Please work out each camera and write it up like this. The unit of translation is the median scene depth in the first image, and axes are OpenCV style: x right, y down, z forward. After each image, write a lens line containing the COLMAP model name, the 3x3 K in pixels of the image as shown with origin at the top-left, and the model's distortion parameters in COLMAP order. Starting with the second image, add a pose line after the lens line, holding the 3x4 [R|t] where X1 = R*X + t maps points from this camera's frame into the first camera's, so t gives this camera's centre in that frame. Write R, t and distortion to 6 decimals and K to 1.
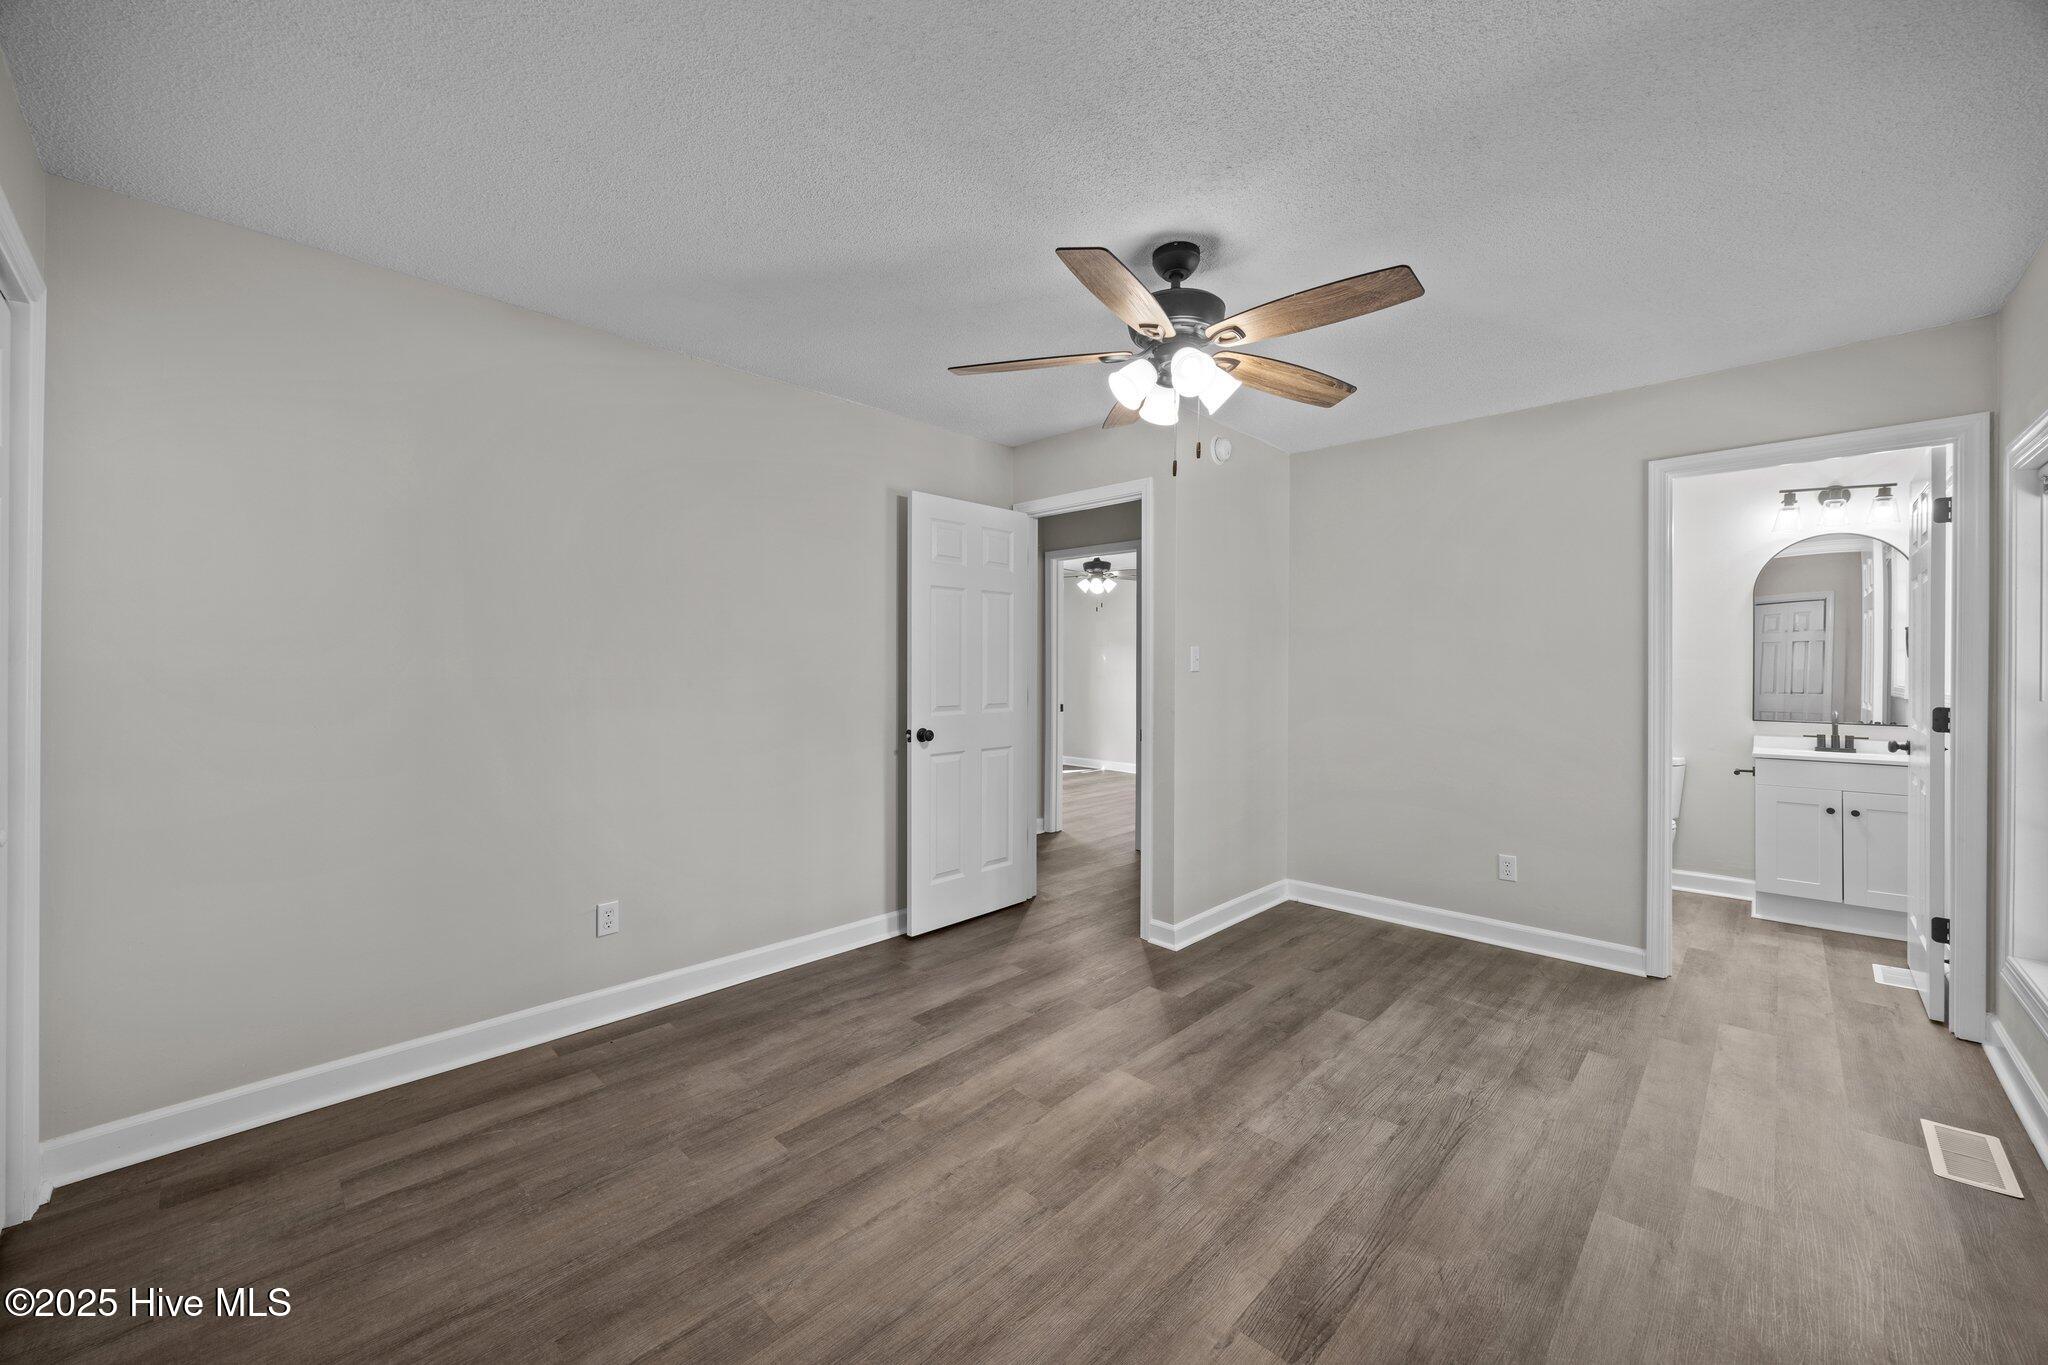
lens RADIAL K [[790.5, 0, 1027.5], [0, 790.5, 670.1], [0, 0, 1]] dist [0.002862, -0.000313]
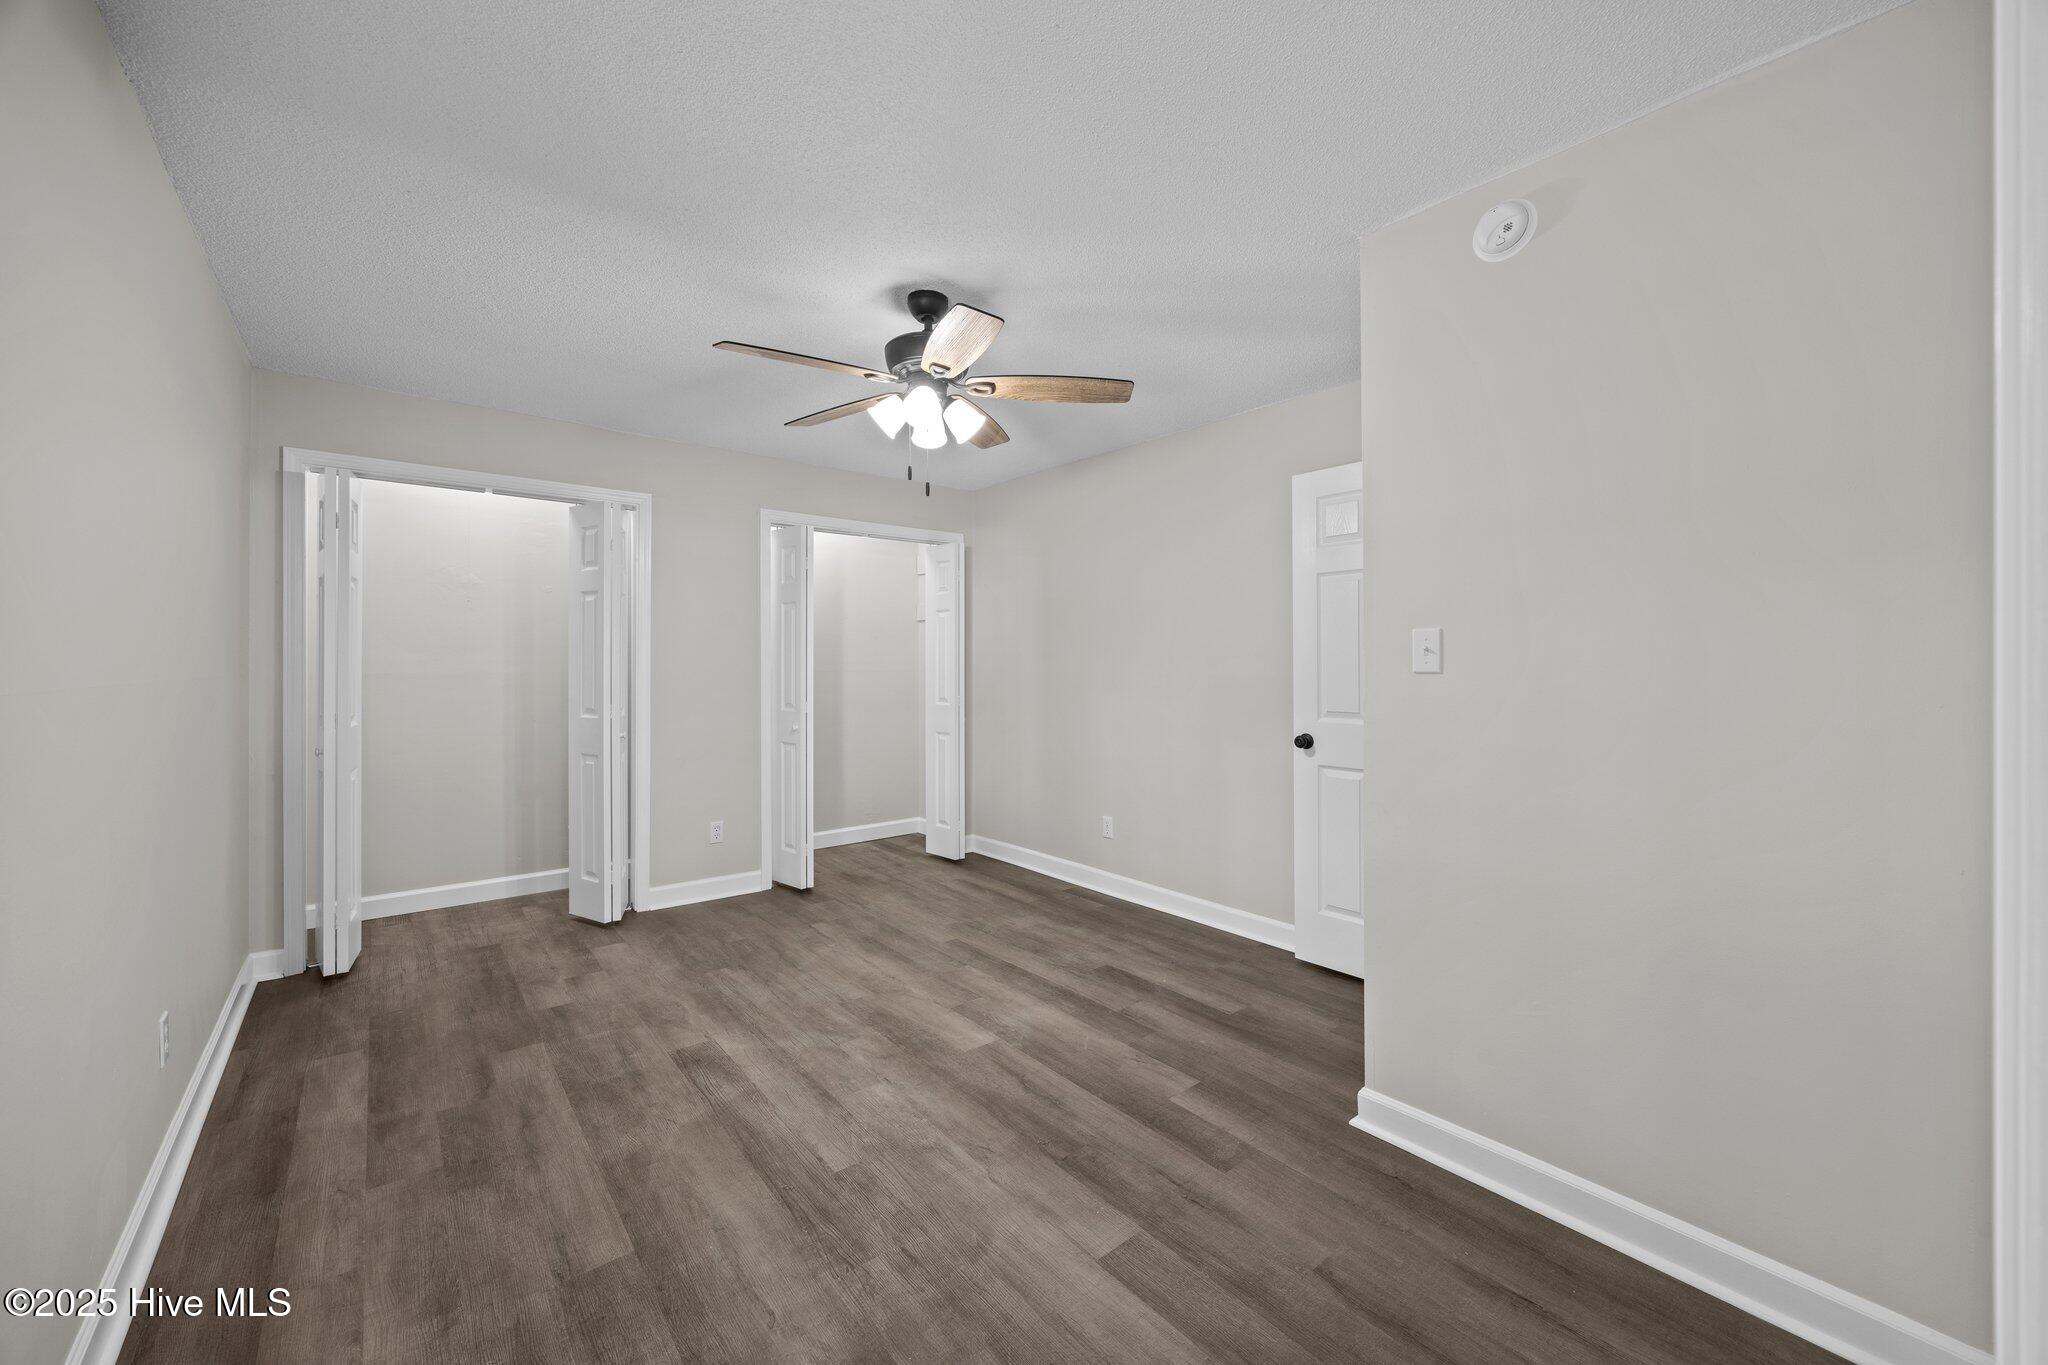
lens RADIAL K [[790.5, 0, 1026.1], [0, 790.5, 670.2], [0, 0, 1]] dist [0.002862, -0.000313]
pose [[-0.122388, 0.001107, -0.992482, 1.317741], [-0.001831, 0.999997, 0.001341, 0.001389], [0.992481, 0.001982, -0.122386, 1.305770]]
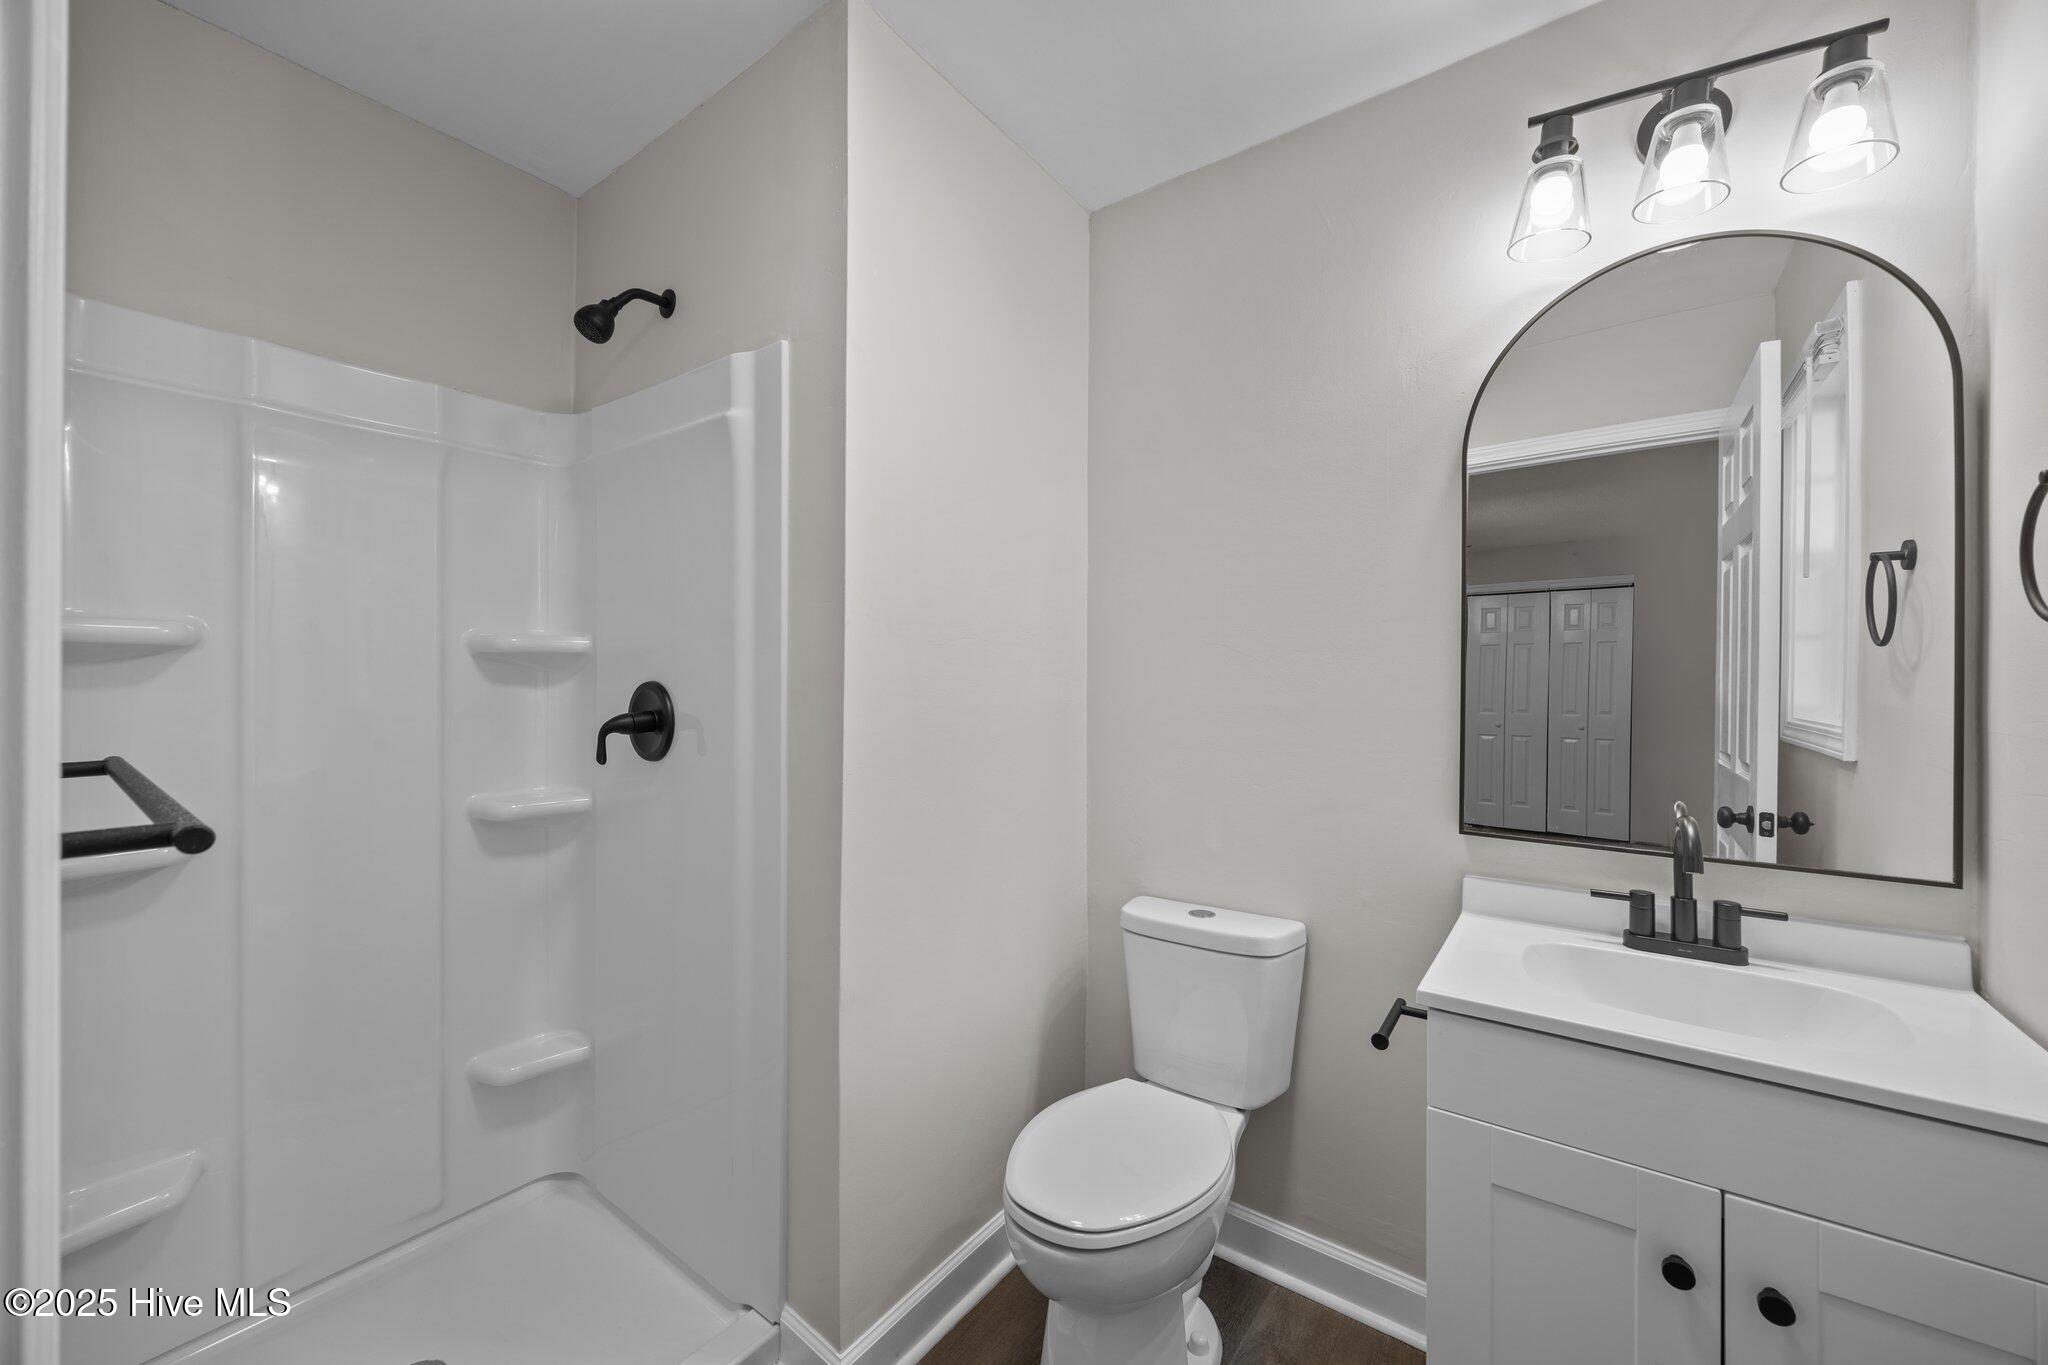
lens RADIAL K [[790.5, 0, 1016.1], [0, 790.5, 687.9], [0, 0, 1]] dist [0.002862, -0.000313]
pose [[0.992909, 0.001954, 0.118864, 0.606666], [-0.002299, 0.999994, 0.002770, 0.000726], [-0.118858, -0.003023, 0.992907, 0.607112]]
